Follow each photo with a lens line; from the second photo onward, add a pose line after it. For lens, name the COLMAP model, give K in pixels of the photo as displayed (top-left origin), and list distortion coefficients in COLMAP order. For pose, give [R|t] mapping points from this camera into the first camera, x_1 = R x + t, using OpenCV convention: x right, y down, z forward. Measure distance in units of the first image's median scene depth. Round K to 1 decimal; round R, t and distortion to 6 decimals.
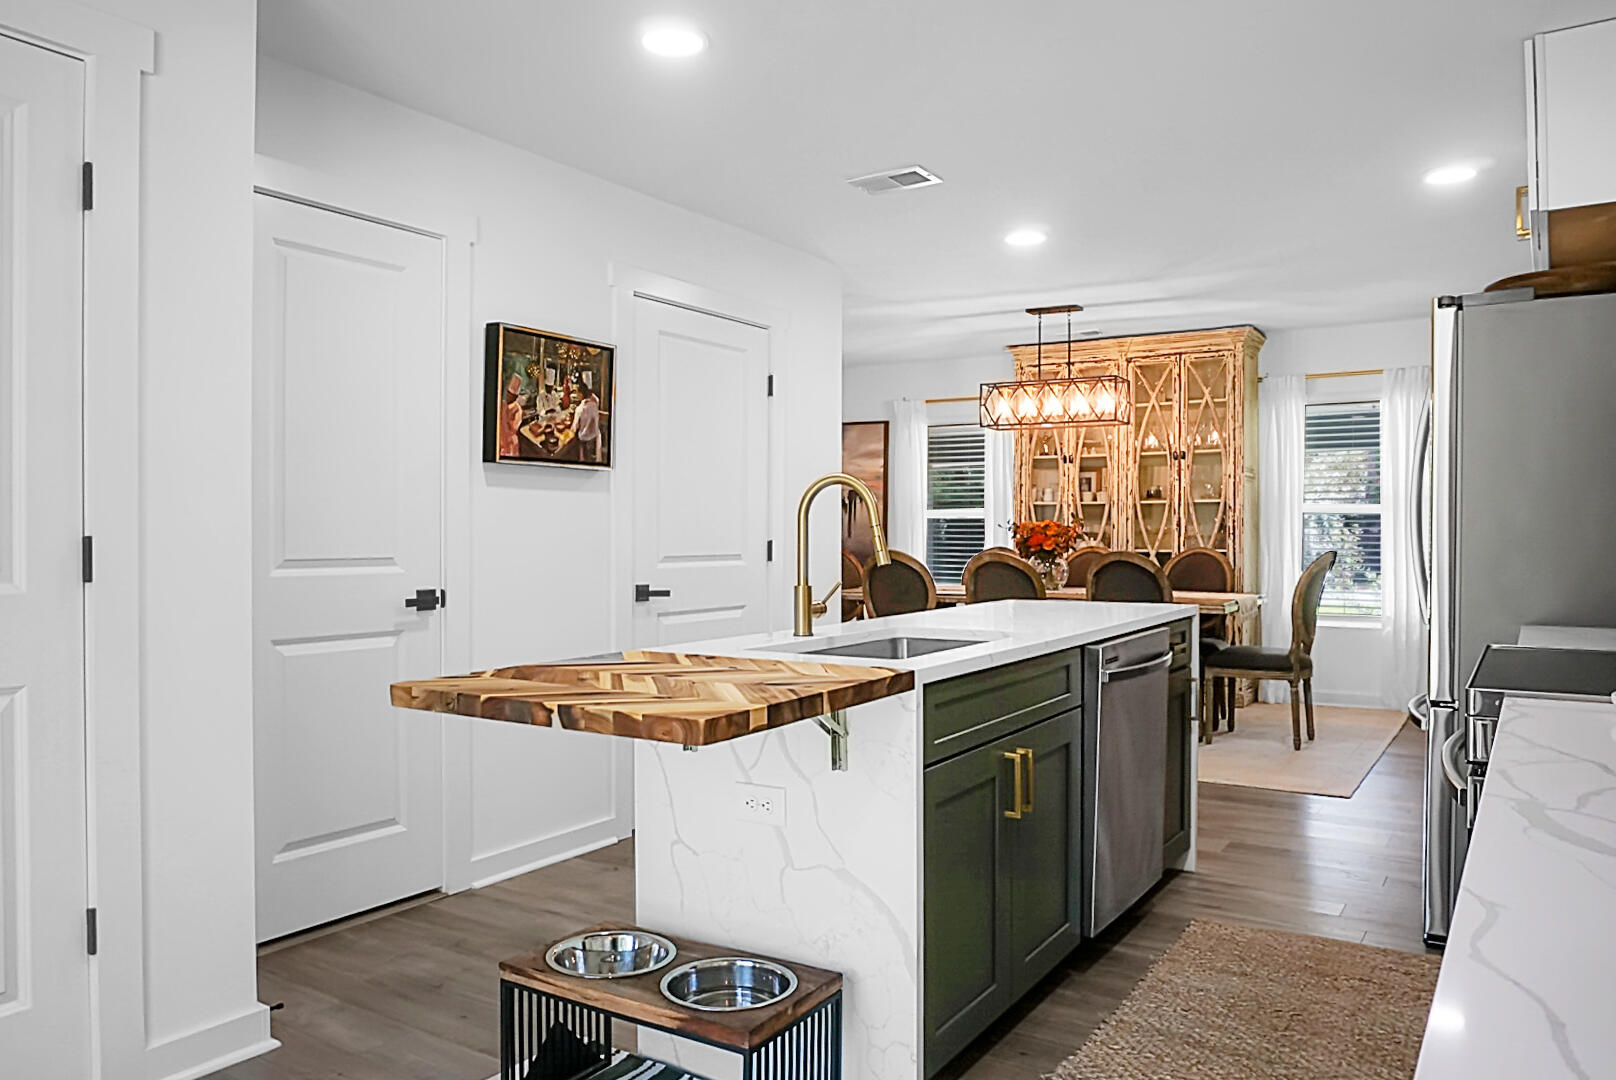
lens RADIAL K [[1180.4, 0, 805.5], [0, 1180.4, 538.3], [0, 0, 1]] dist [-0.005824, -0.006199]
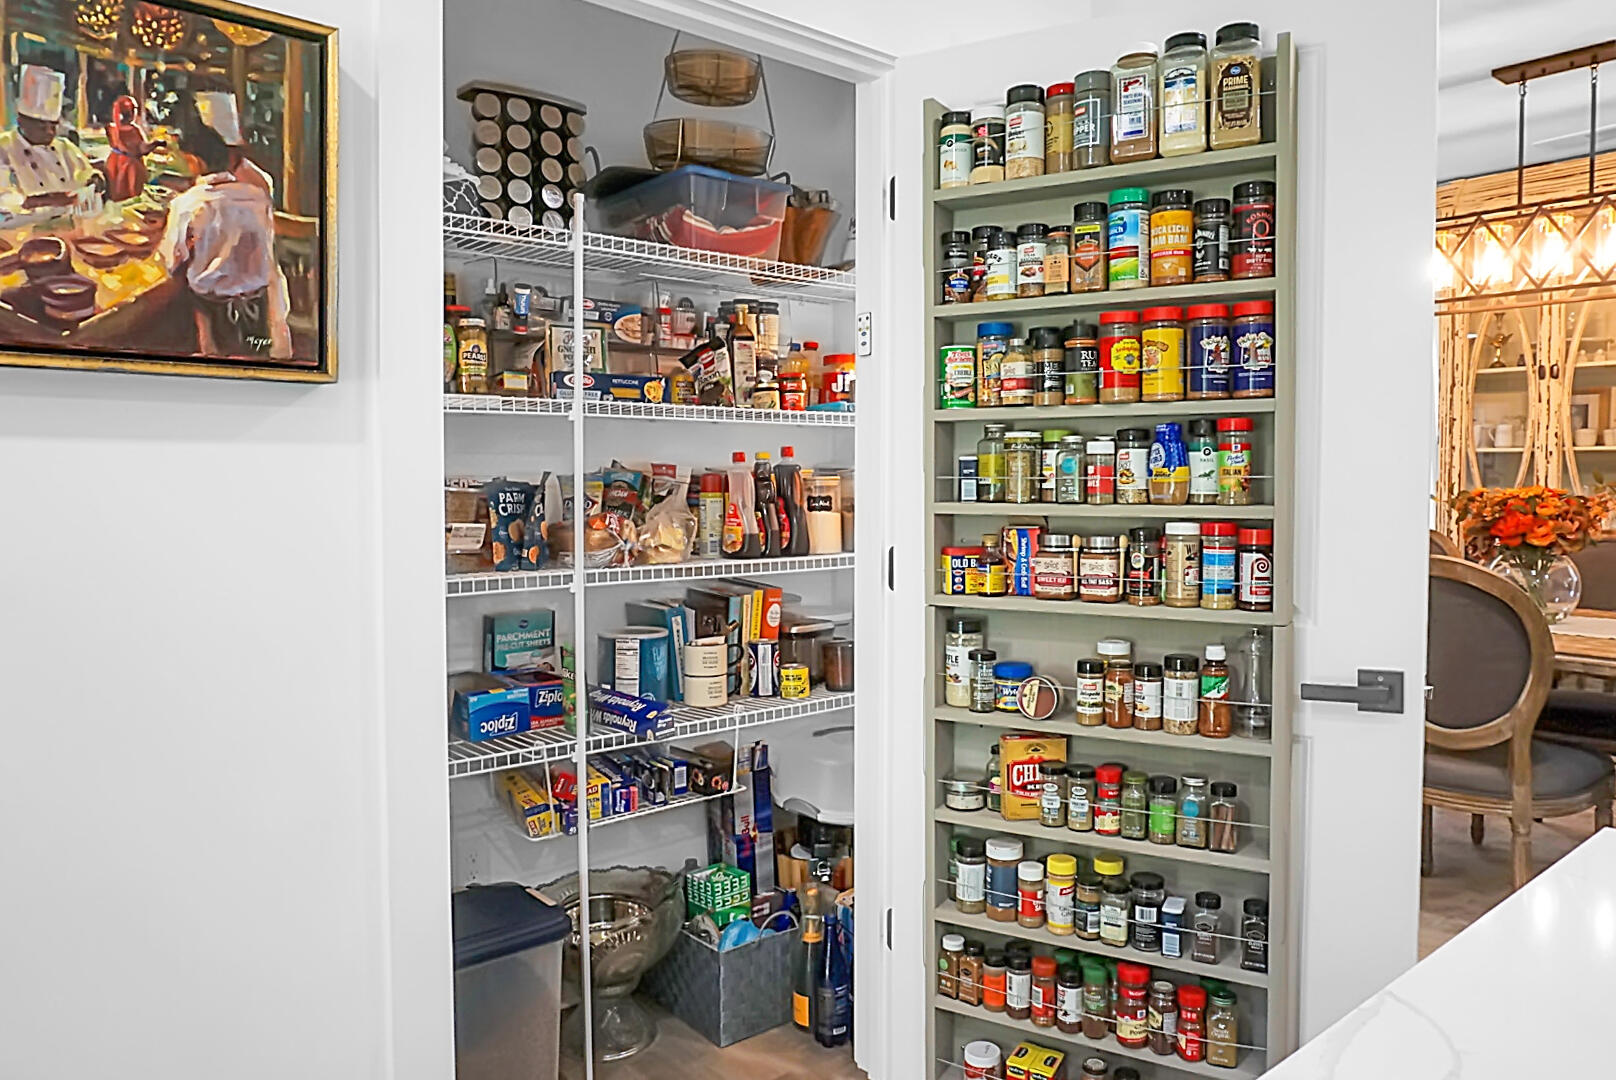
lens RADIAL K [[1051.0, 0, 827.1], [0, 1051.0, 514.3], [0, 0, 1]] dist [-0.004816, 0.002543]
pose [[0.954545, 0.009026, -0.297930, 0.044852], [0.000730, 0.999468, 0.032618, -0.016454], [0.298066, -0.031353, 0.954030, 0.440743]]
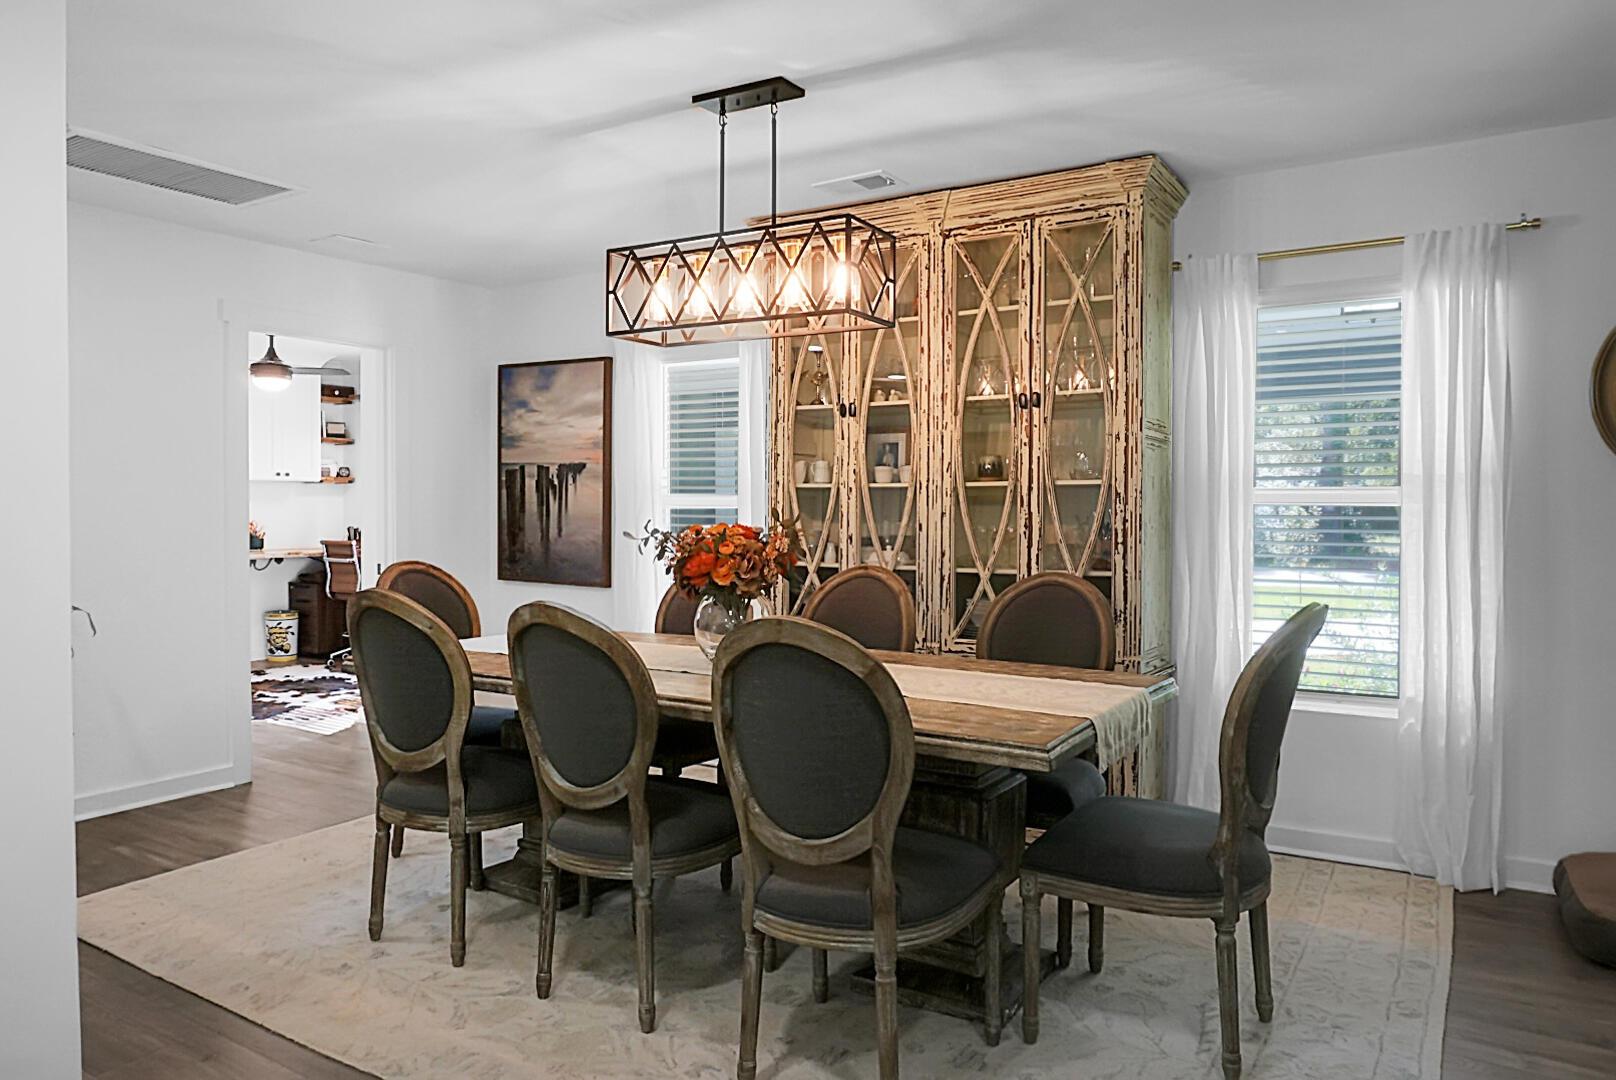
lens RADIAL K [[1051.0, 0, 808.8], [0, 1051.0, 523.6], [0, 0, 1]] dist [-0.004816, 0.002543]
pose [[0.999984, -0.000296, -0.005722, 0.220544], [0.000370, 0.999915, 0.013026, -0.019241], [0.005717, -0.013028, 0.999899, 0.515468]]
